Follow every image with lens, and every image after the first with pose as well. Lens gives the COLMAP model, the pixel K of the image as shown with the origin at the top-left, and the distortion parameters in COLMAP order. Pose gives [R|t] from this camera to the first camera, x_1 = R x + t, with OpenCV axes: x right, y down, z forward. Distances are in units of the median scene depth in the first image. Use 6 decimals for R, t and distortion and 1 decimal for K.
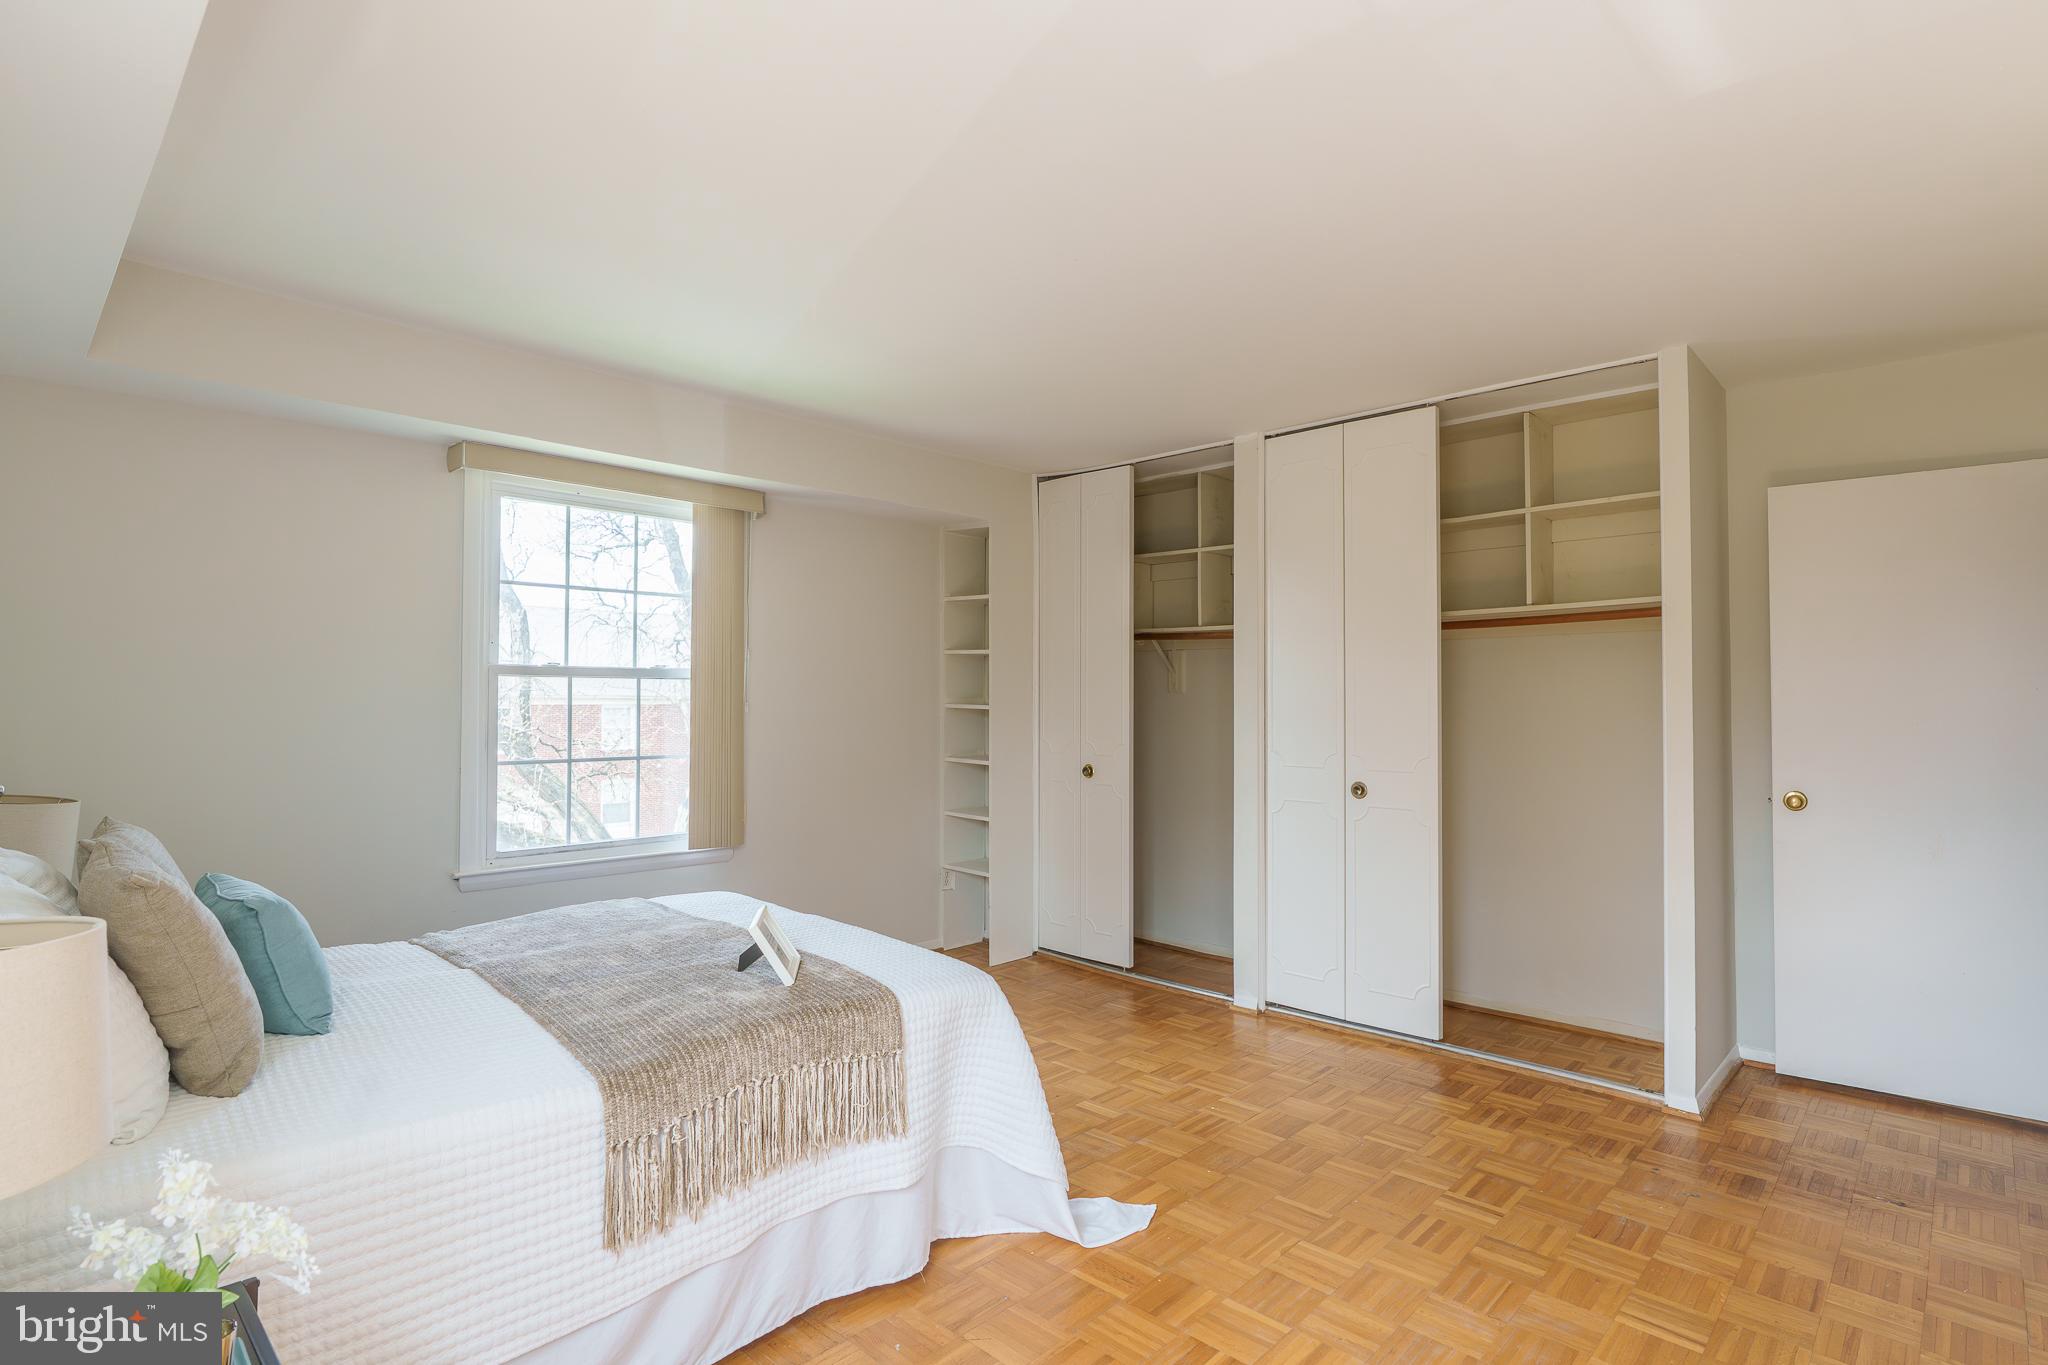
lens RADIAL K [[972.1, 0, 1031.5], [0, 972.1, 686.4], [0, 0, 1]] dist [-0.001373, 0.001366]
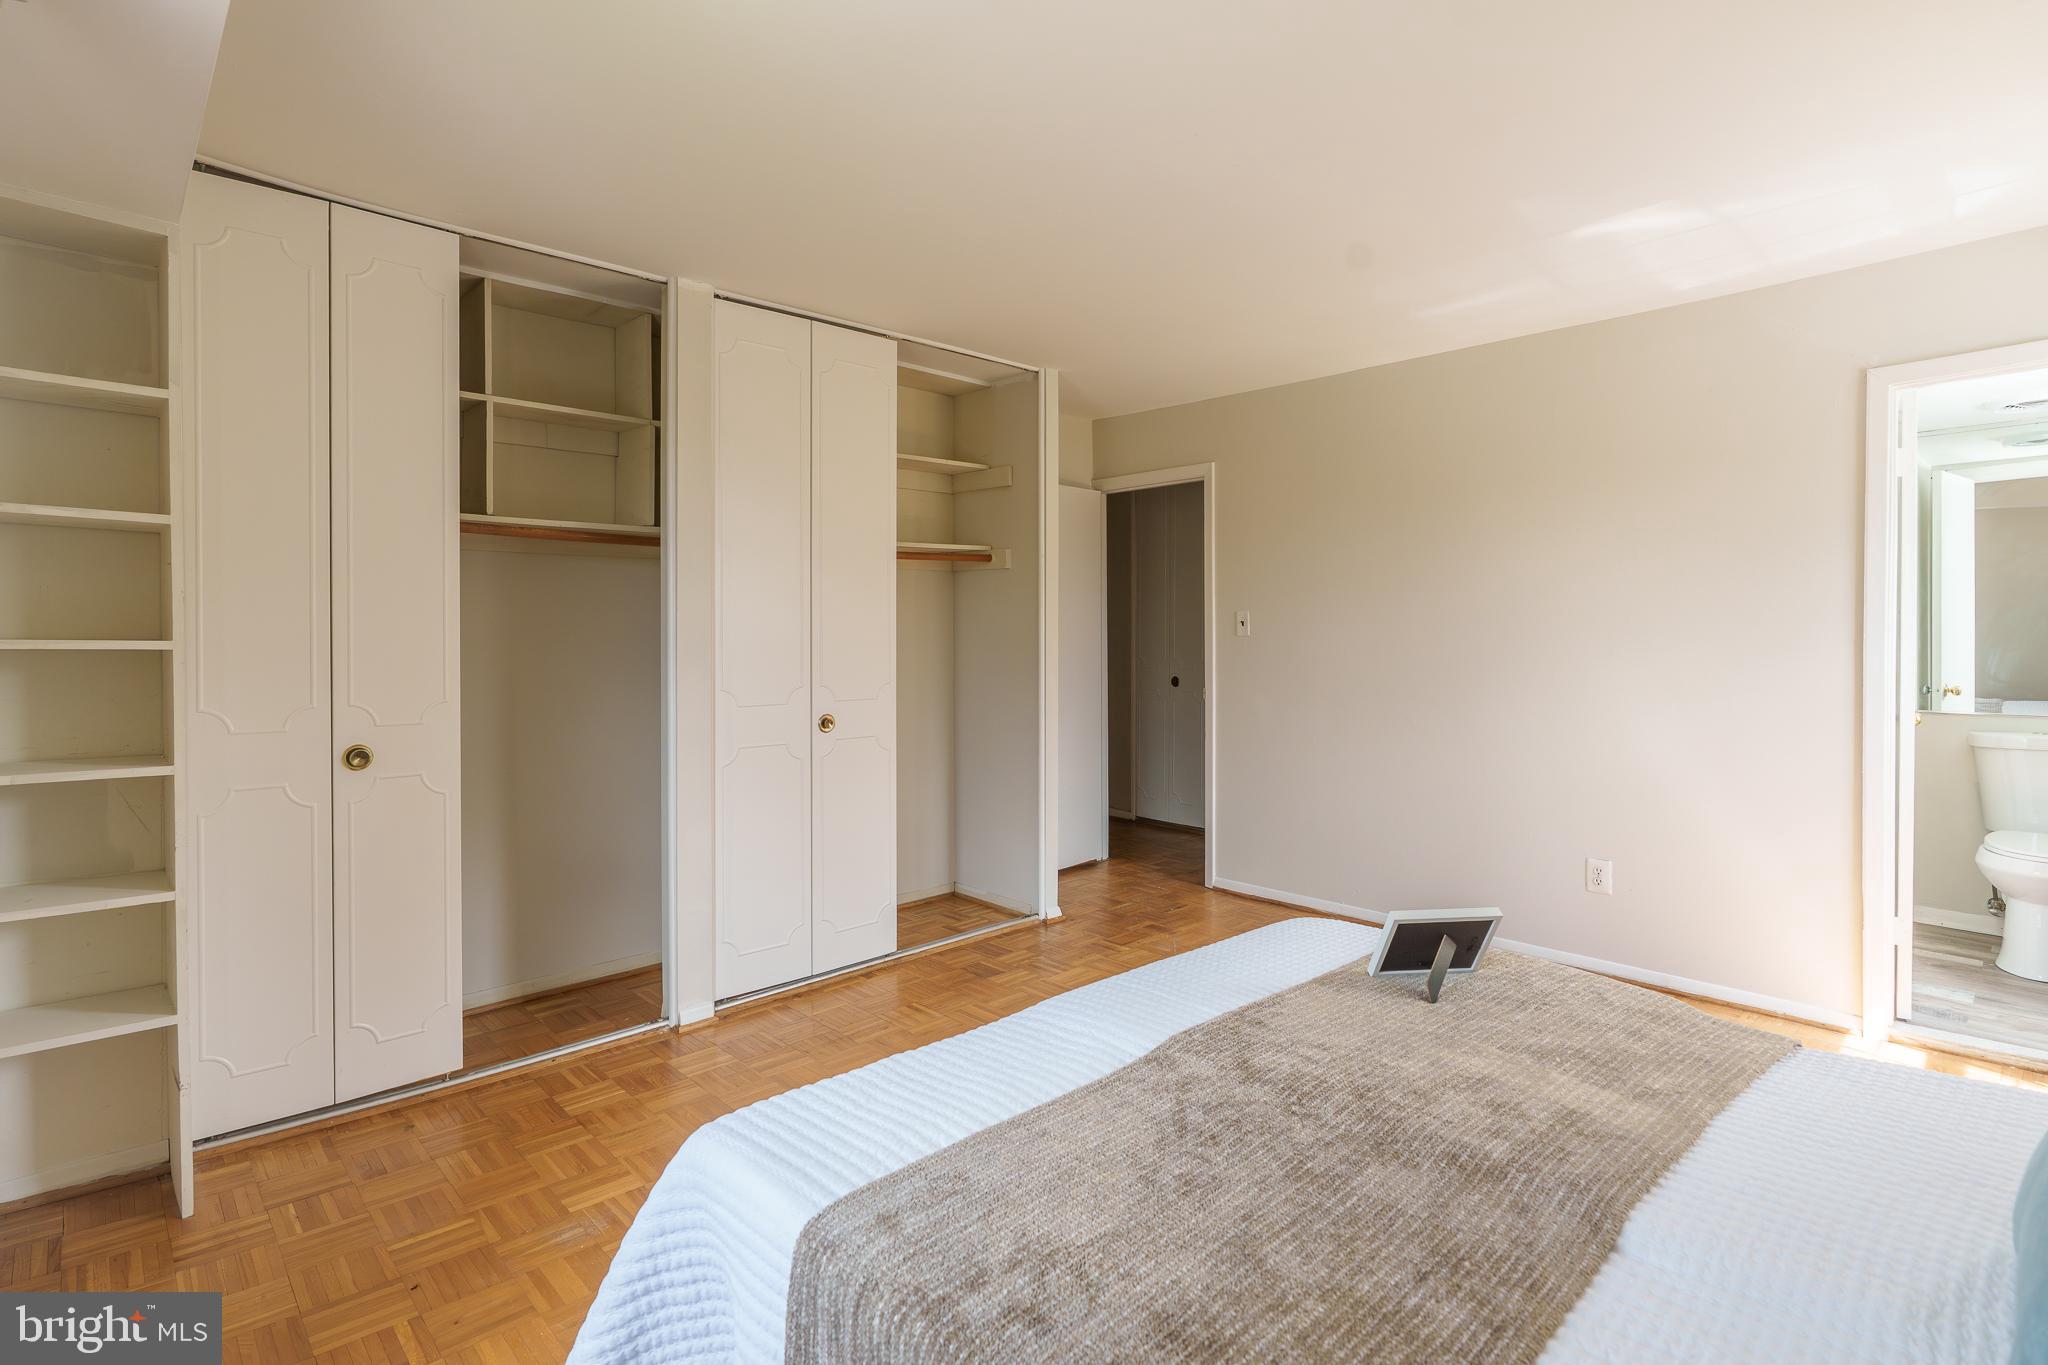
lens RADIAL K [[972.1, 0, 1066.5], [0, 972.1, 640.4], [0, 0, 1]] dist [-0.001373, 0.001366]
pose [[0.060515, -0.006266, 0.998148, -0.550243], [-0.007662, 0.999948, 0.006742, 0.017307], [-0.998138, -0.008056, 0.060464, 0.671295]]
